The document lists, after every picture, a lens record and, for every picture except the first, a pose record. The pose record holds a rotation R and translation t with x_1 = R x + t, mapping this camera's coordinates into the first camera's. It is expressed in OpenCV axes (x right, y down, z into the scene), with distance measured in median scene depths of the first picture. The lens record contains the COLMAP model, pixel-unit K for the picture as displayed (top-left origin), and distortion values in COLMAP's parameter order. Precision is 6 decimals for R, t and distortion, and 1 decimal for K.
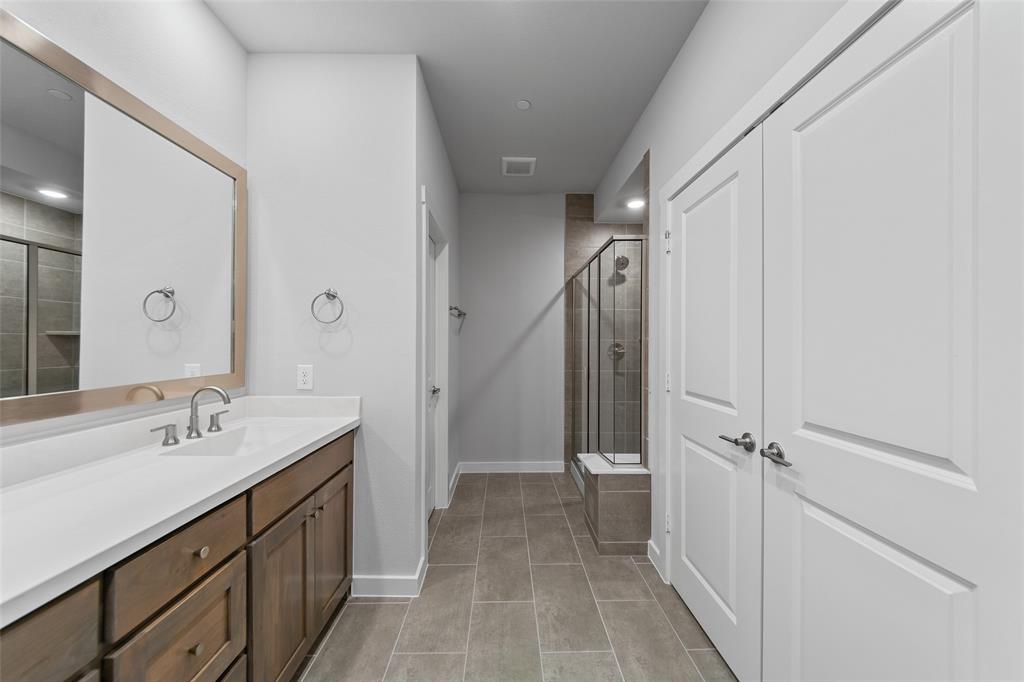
lens RADIAL K [[366.3, 0, 509.1], [0, 366.3, 342.1], [0, 0, 1]] dist [-0.001837, -0.001440]
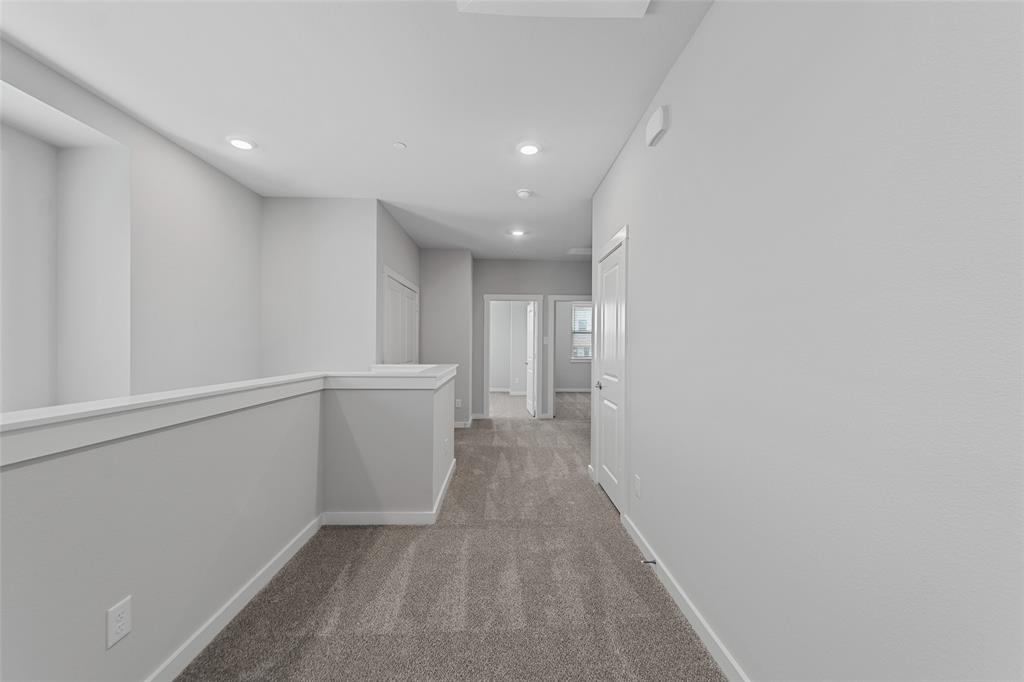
lens RADIAL K [[366.3, 0, 511.0], [0, 366.3, 343.0], [0, 0, 1]] dist [-0.001837, -0.001440]
pose [[0.999900, -0.002550, 0.013941, 0.000849], [0.002619, 0.999984, -0.004927, -0.003562], [-0.013928, 0.004963, 0.999891, -0.625987]]
